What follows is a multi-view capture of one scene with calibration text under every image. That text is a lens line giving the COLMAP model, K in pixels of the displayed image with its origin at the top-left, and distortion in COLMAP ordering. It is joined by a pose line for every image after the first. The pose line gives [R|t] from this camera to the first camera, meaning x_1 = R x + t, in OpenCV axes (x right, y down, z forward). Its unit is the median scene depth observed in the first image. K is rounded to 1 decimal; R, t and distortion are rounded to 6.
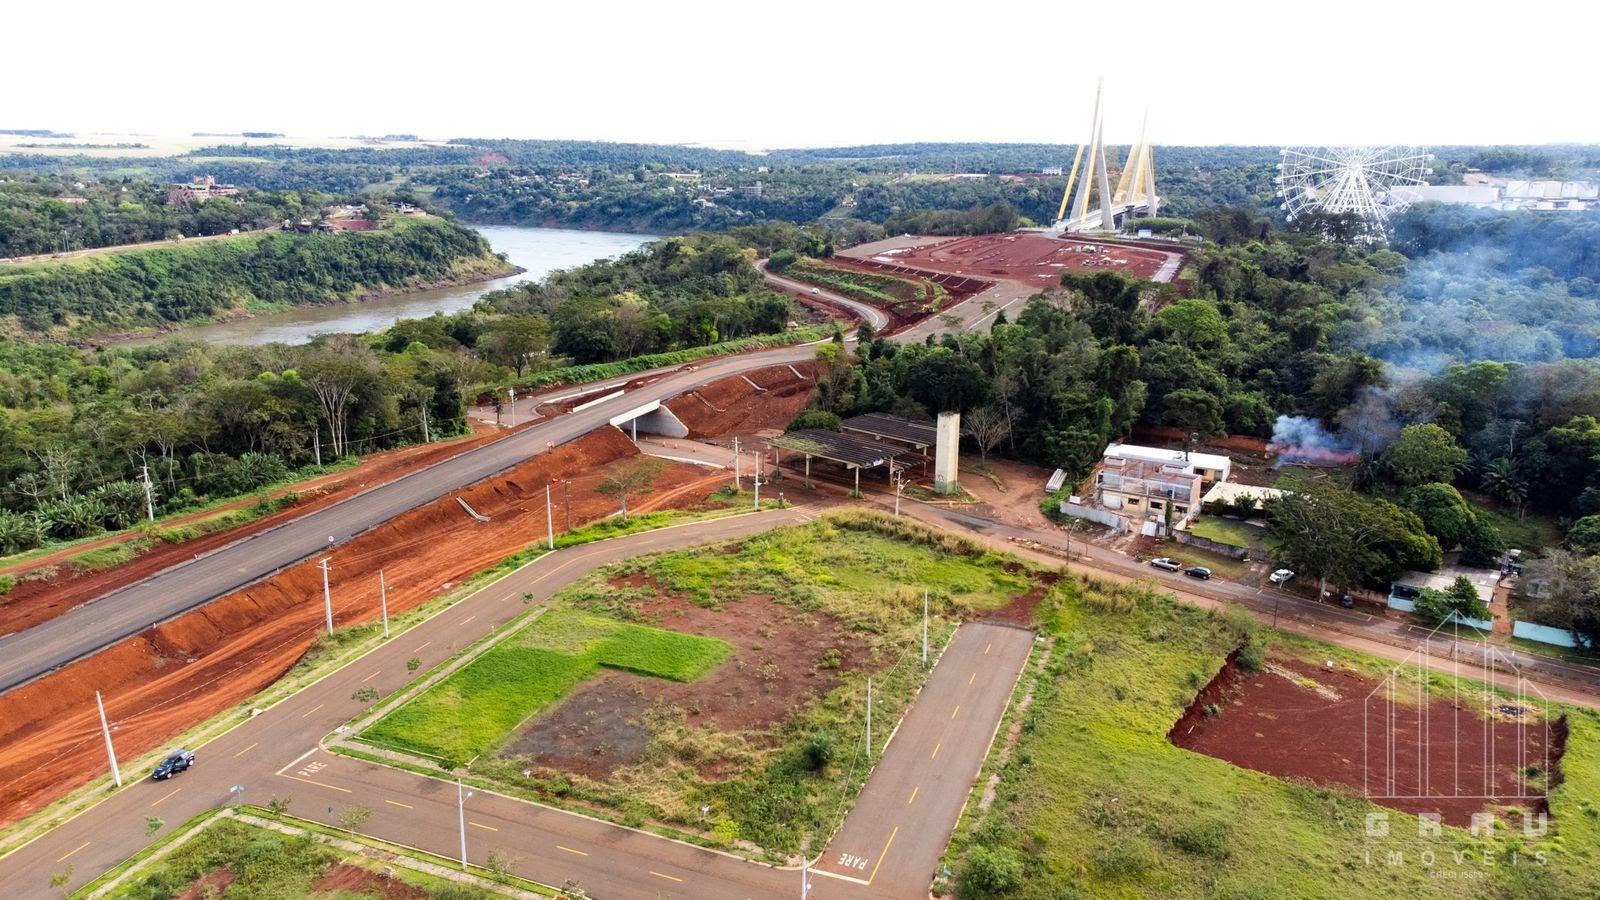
lens RADIAL K [[1191.6, 0, 801.3], [0, 1191.6, 446.8], [0, 0, 1]] dist [0.036527, 0.031446]
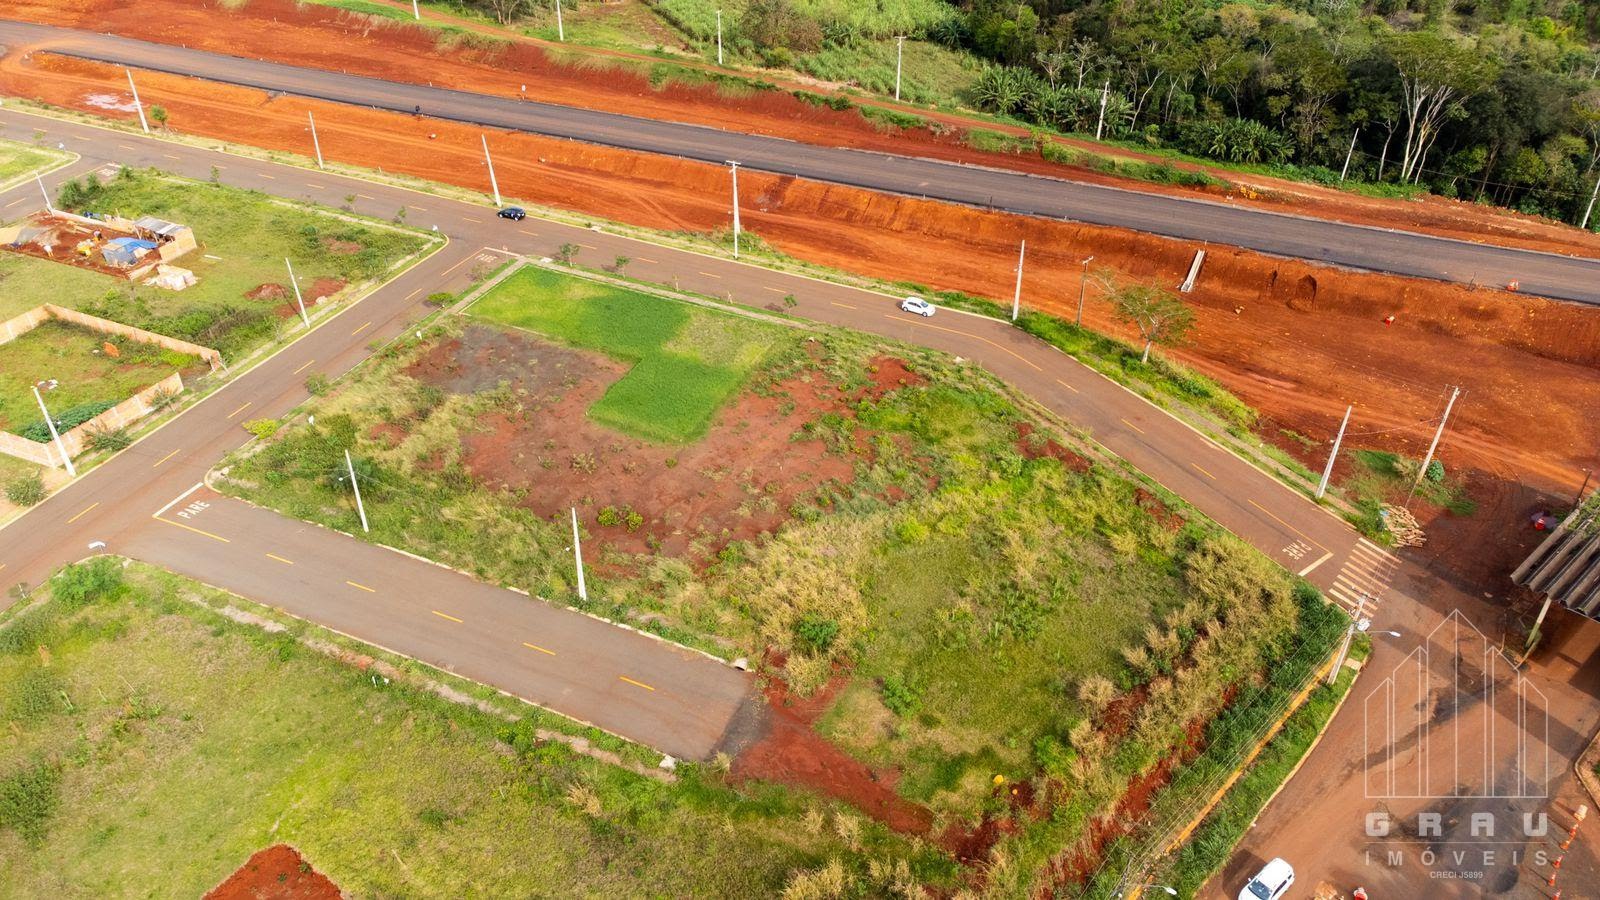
lens RADIAL K [[1191.6, 0, 797.3], [0, 1191.6, 455.1], [0, 0, 1]] dist [0.036527, 0.031446]
pose [[-0.084790, 0.552614, -0.829113, 0.605210], [-0.251945, 0.793179, 0.554429, -0.293304], [0.964020, 0.255901, 0.071974, 1.015934]]
